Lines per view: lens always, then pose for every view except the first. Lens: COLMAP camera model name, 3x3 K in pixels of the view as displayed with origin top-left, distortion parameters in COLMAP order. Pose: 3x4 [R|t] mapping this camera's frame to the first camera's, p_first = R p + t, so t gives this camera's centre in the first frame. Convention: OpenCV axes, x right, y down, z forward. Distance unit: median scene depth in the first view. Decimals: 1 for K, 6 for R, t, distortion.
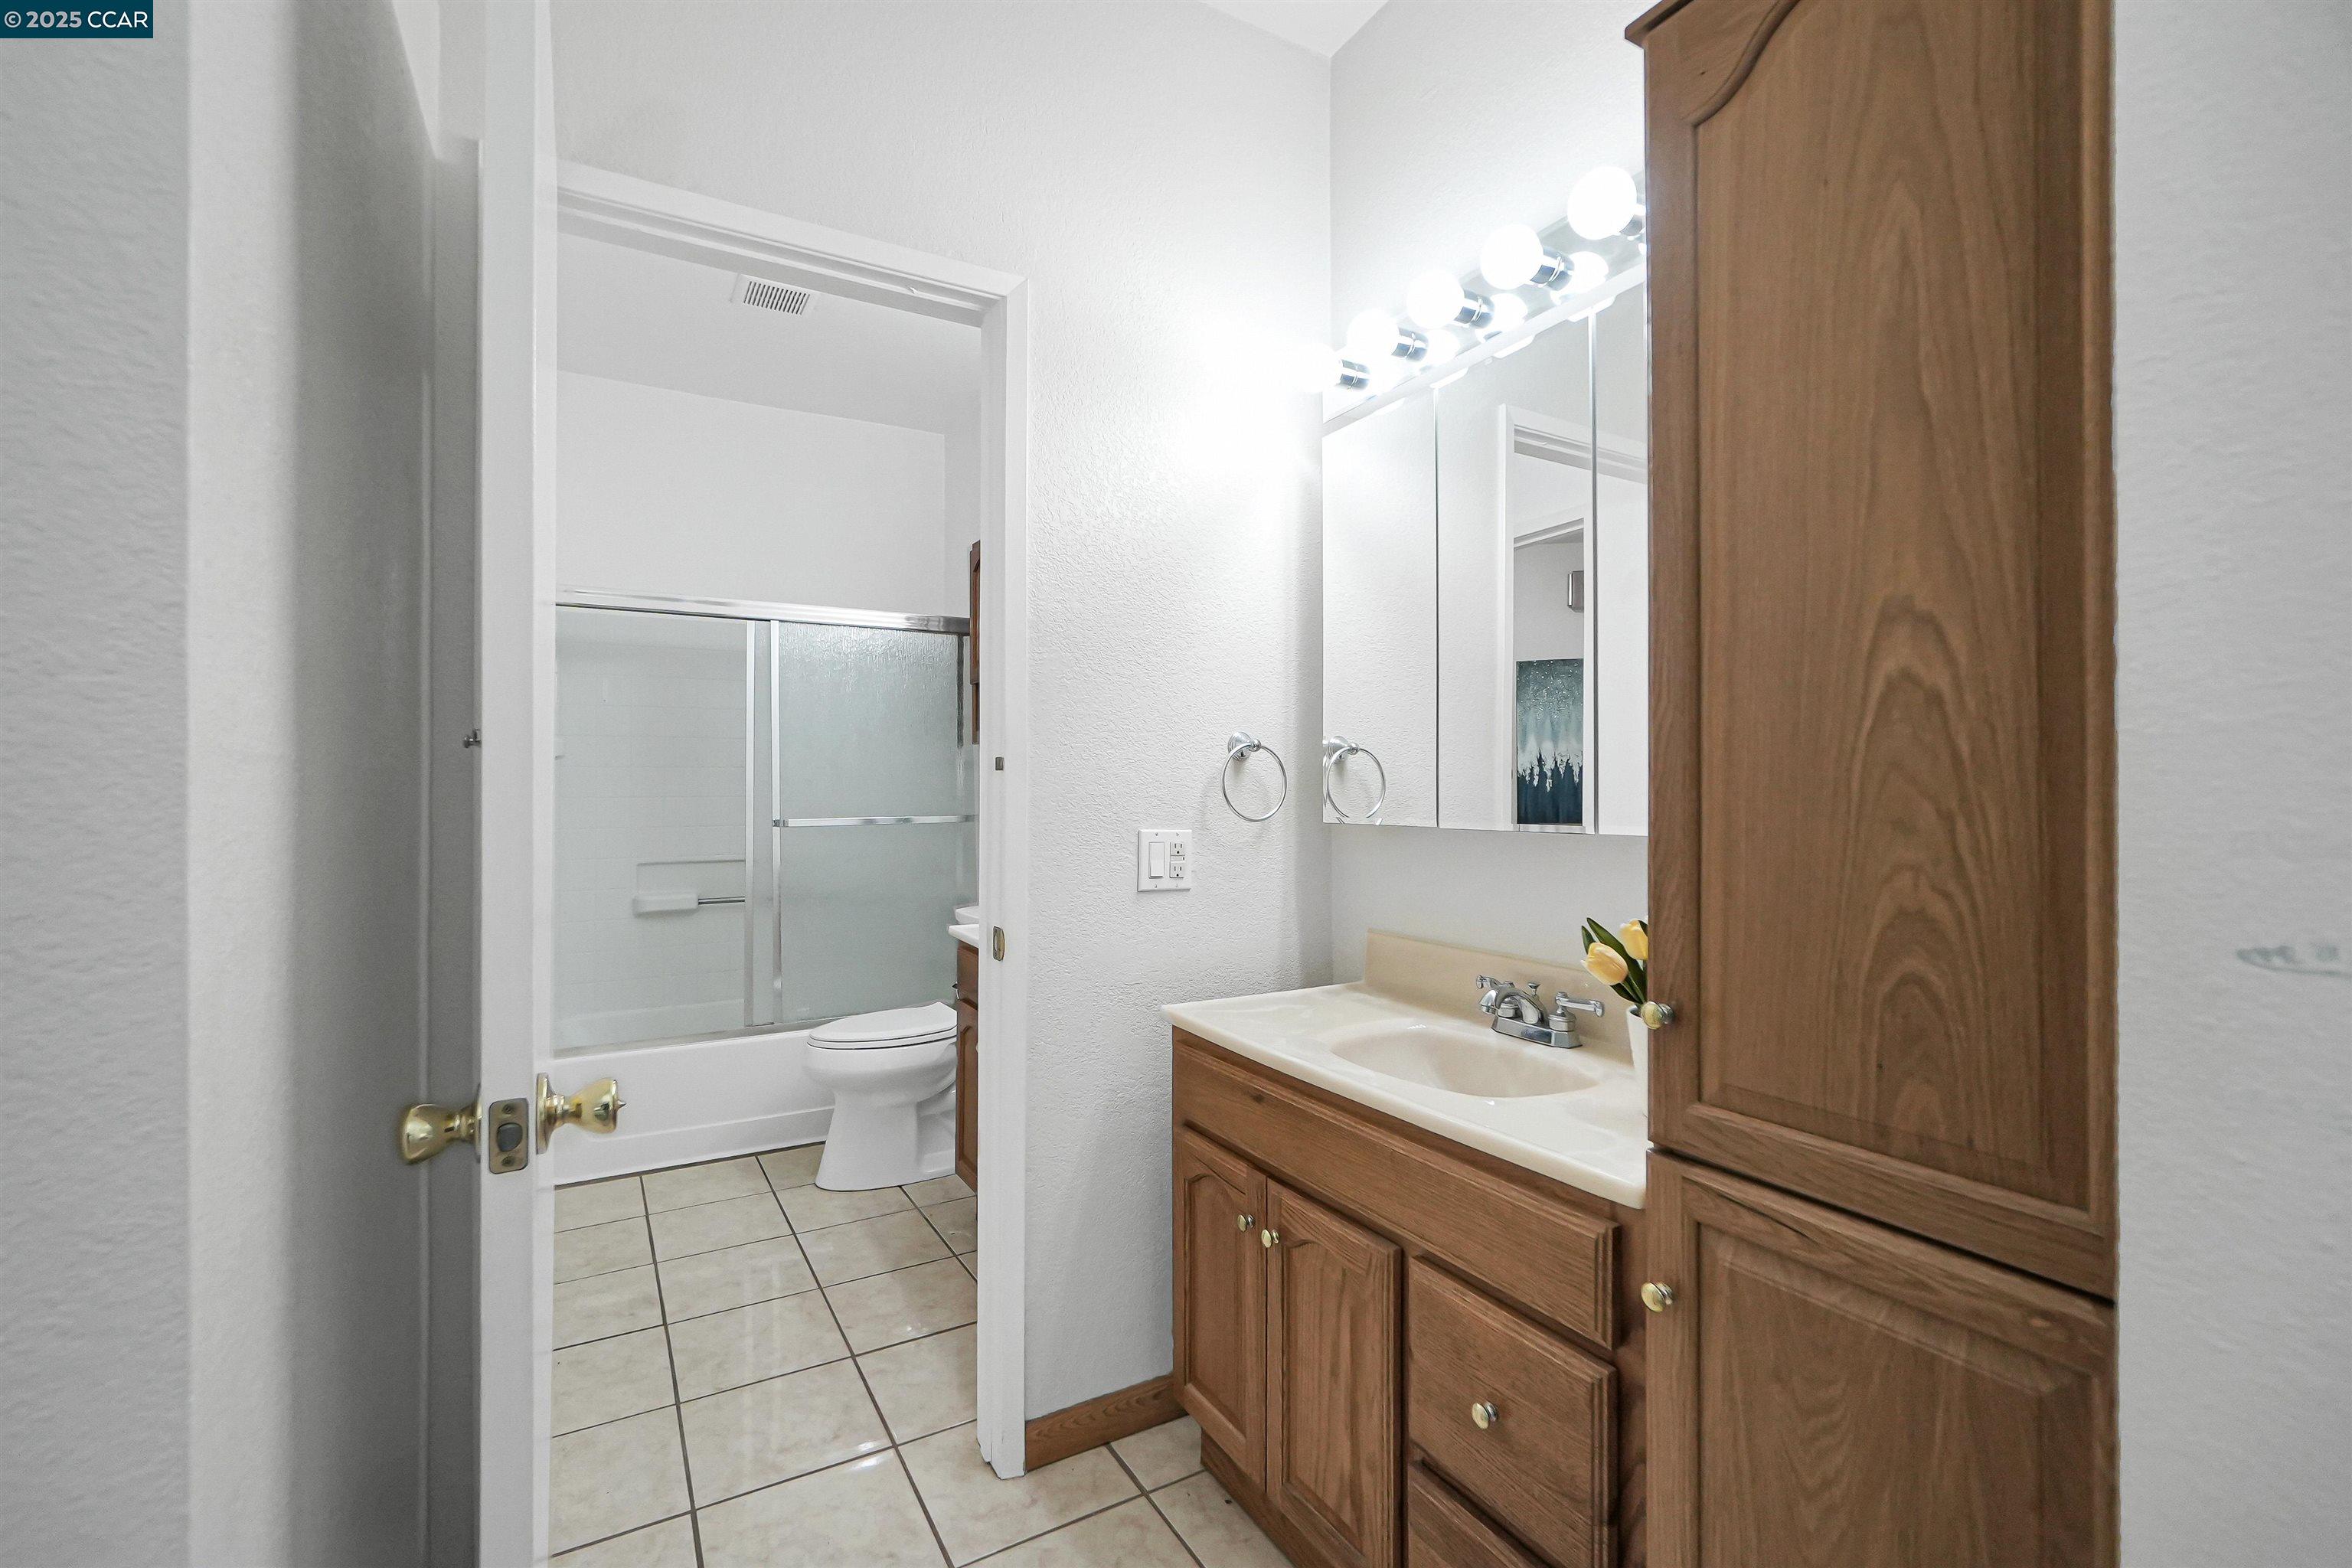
lens RADIAL K [[1022.2, 0, 1168.5], [0, 1022.2, 764.6], [0, 0, 1]] dist [-0.000767, 0.003500]
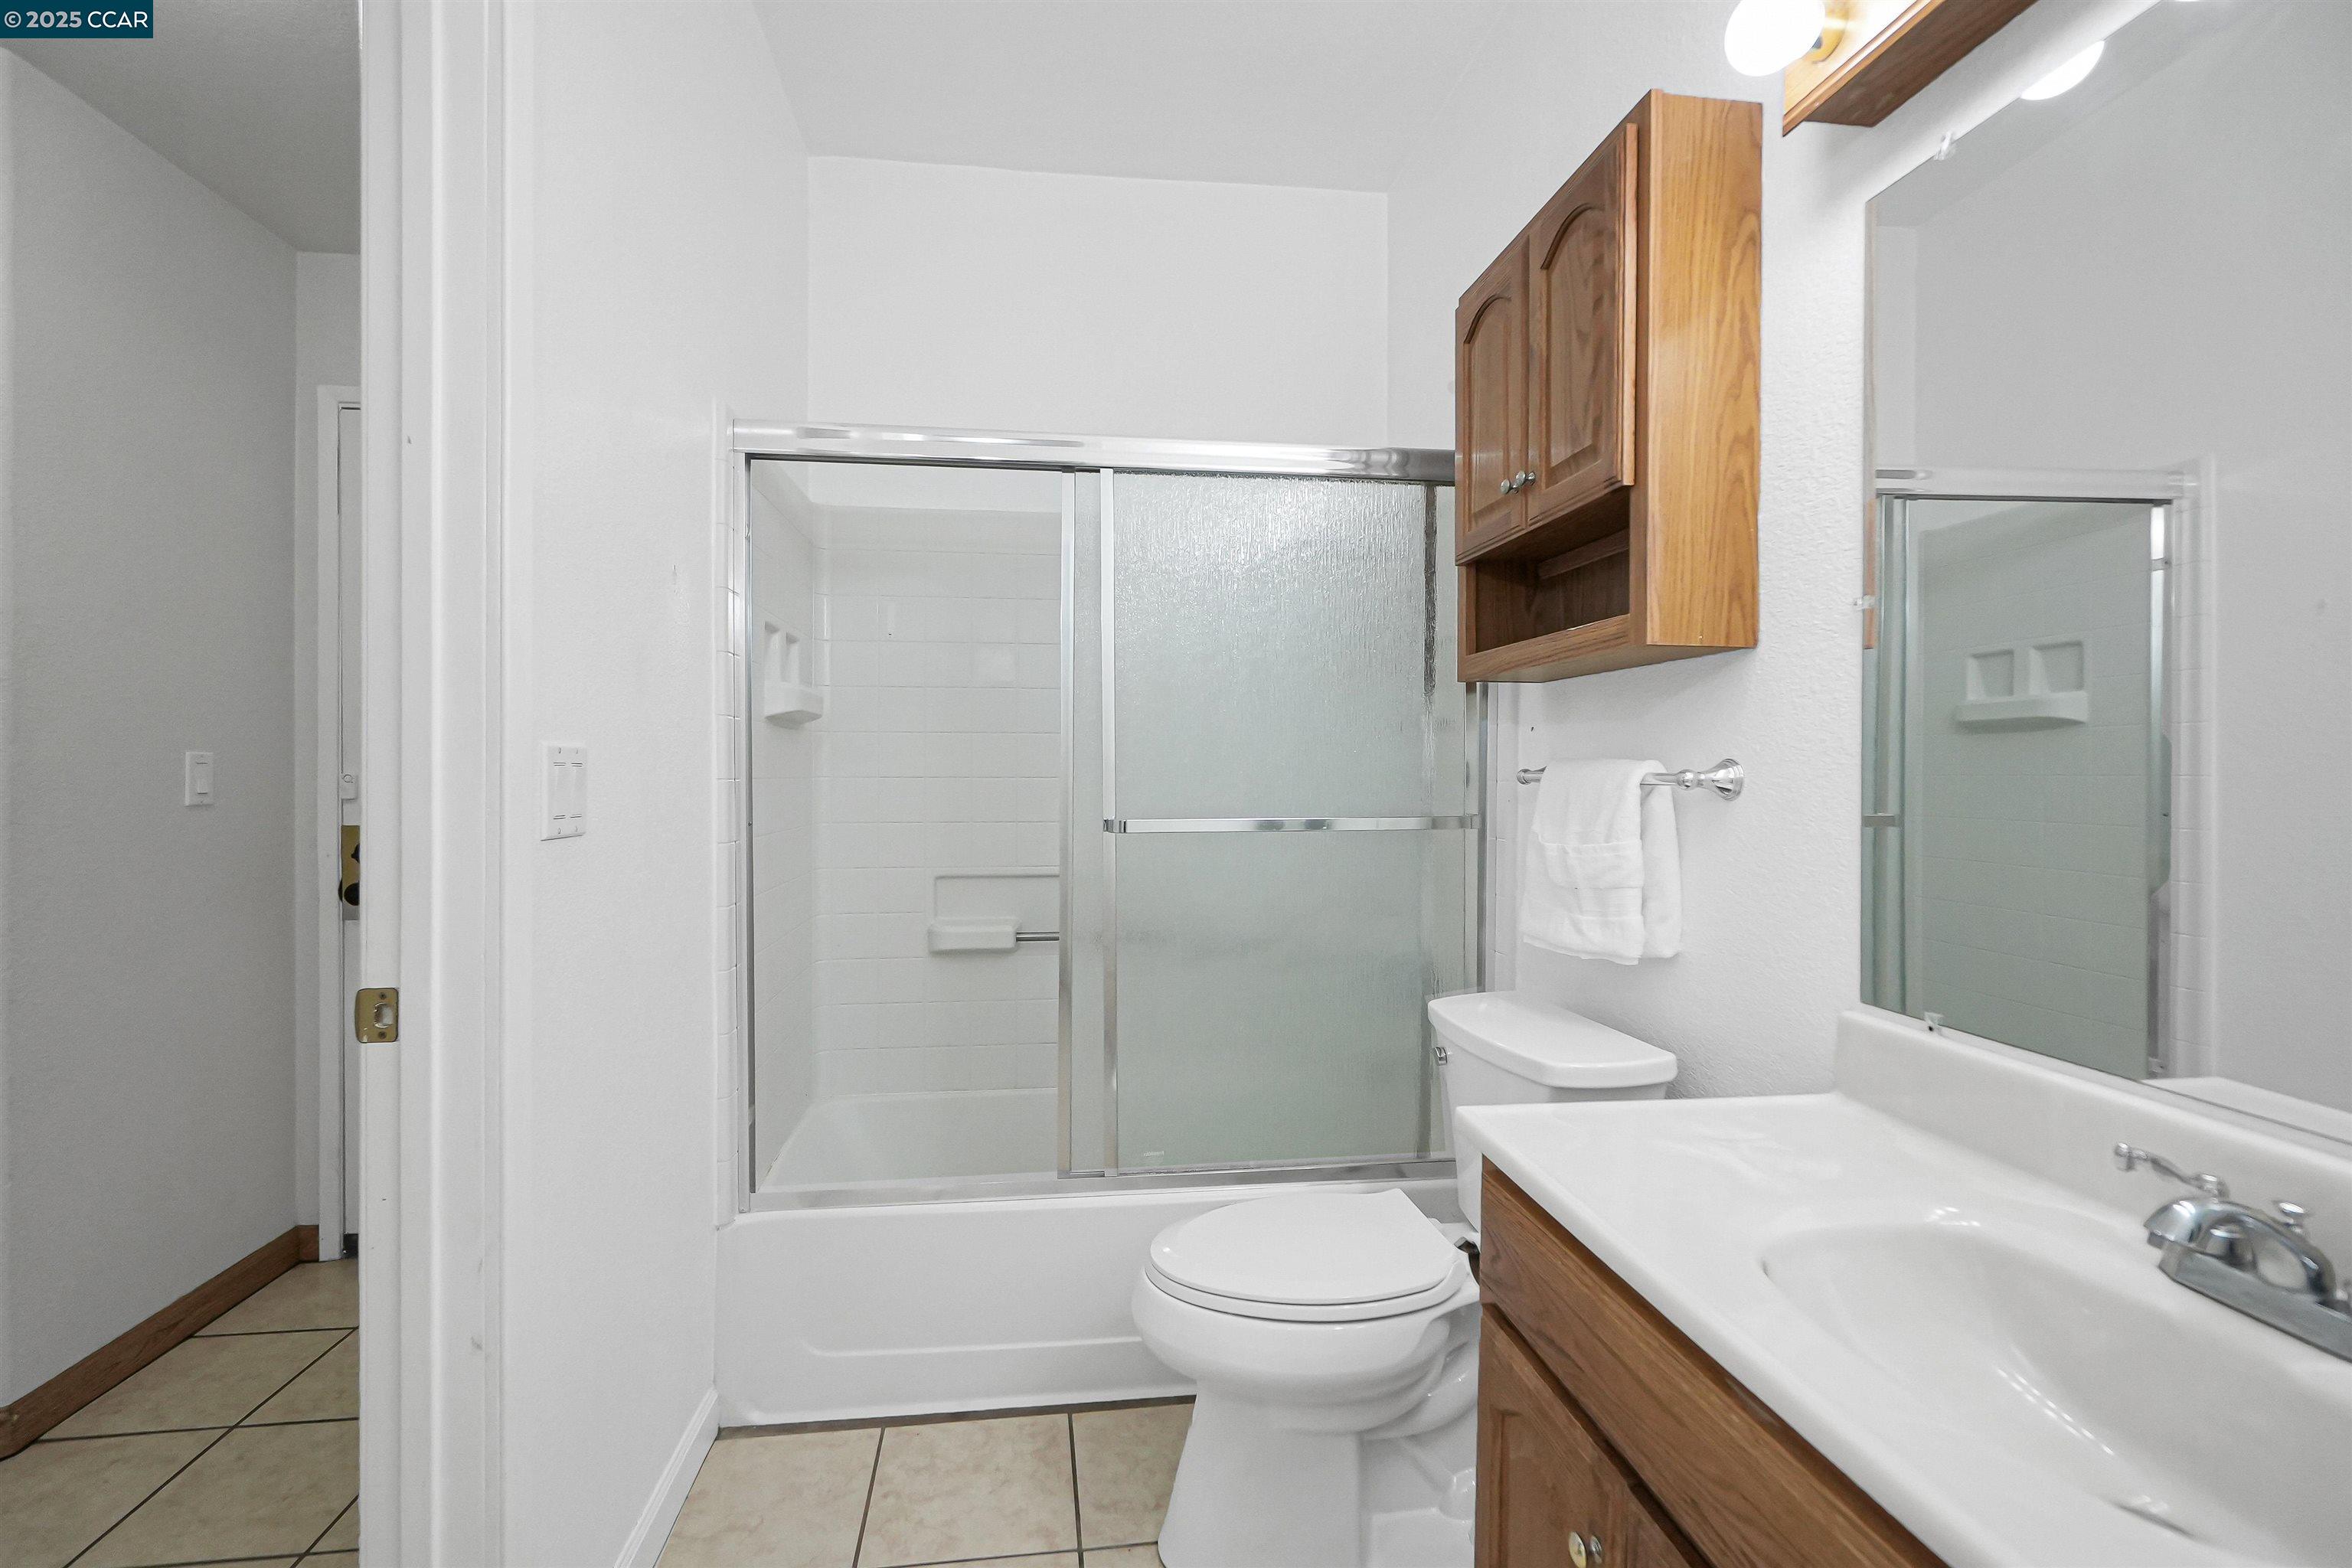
lens RADIAL K [[1022.2, 0, 1163.8], [0, 1022.2, 770.2], [0, 0, 1]] dist [-0.000767, 0.003500]
pose [[0.927619, 0.007800, -0.373448, -0.132890], [-0.002194, 0.999878, 0.015436, 0.015985], [0.373523, -0.013499, 0.927523, 0.454295]]
